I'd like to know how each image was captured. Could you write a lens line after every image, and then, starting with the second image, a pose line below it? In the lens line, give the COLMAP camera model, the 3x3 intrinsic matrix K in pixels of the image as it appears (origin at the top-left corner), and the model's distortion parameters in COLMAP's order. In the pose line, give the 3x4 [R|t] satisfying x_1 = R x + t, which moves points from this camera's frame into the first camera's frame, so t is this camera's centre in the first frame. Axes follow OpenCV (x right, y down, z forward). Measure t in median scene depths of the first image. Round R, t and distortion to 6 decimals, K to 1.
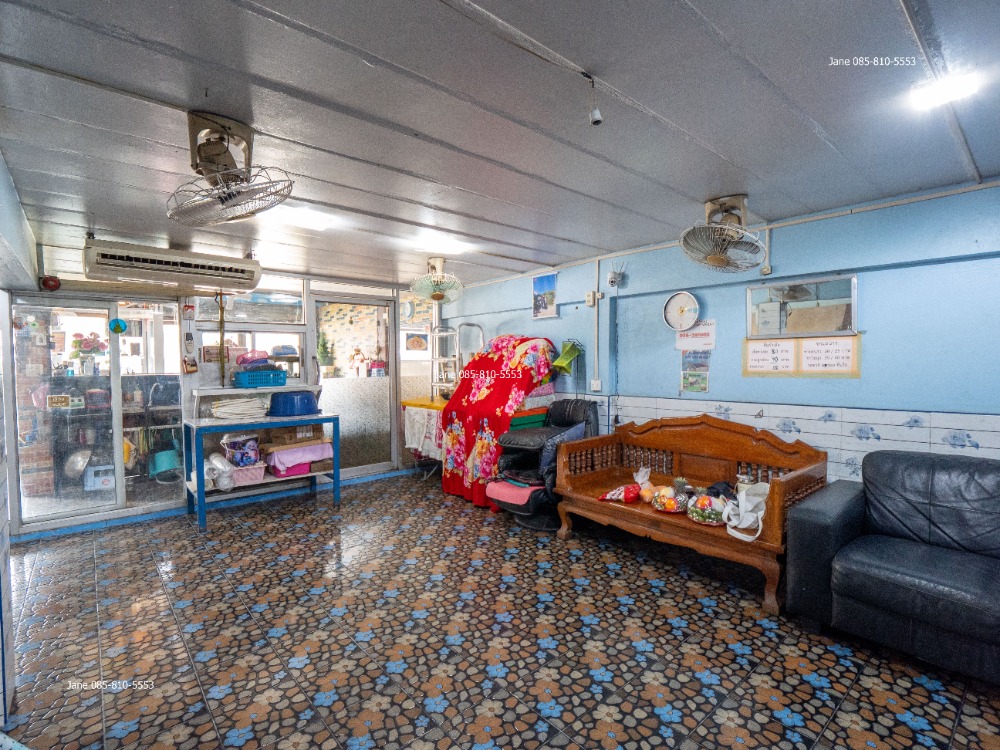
lens RADIAL K [[487.8, 0, 500.0], [0, 487.8, 375.0], [0, 0, 1]] dist [-0.020628, -0.000588]
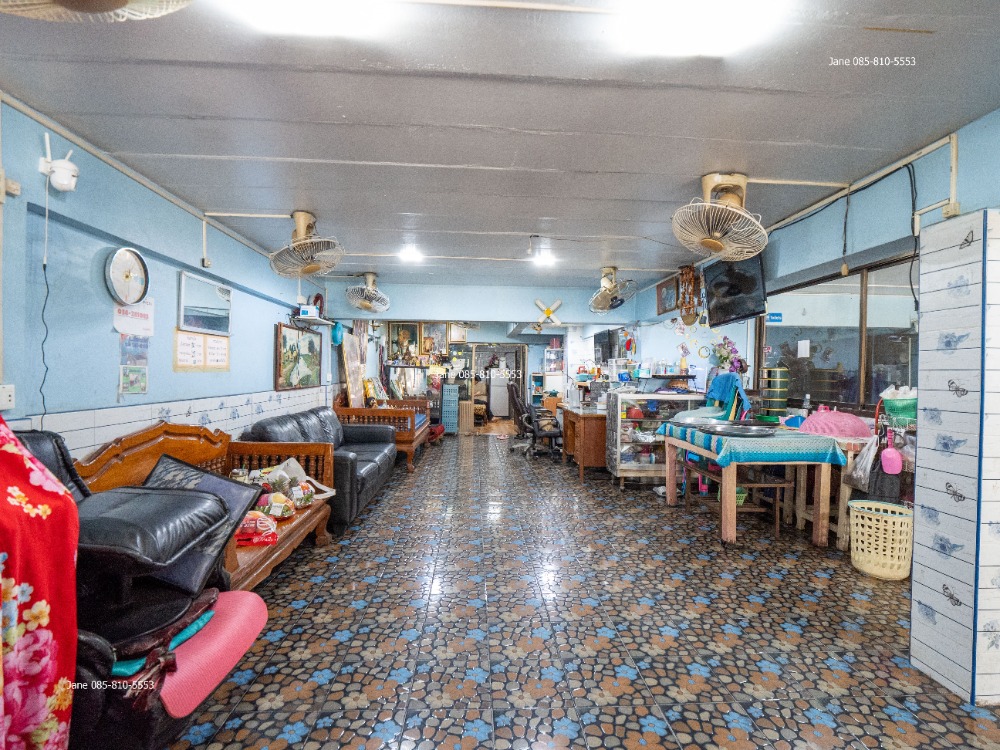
lens RADIAL K [[487.8, 0, 500.0], [0, 487.8, 375.0], [0, 0, 1]] dist [-0.020628, -0.000588]
pose [[-0.793685, -0.010601, 0.608236, -0.453964], [0.002009, 0.999797, 0.020047, -0.006155], [-0.608325, 0.017133, -0.793503, 1.229461]]
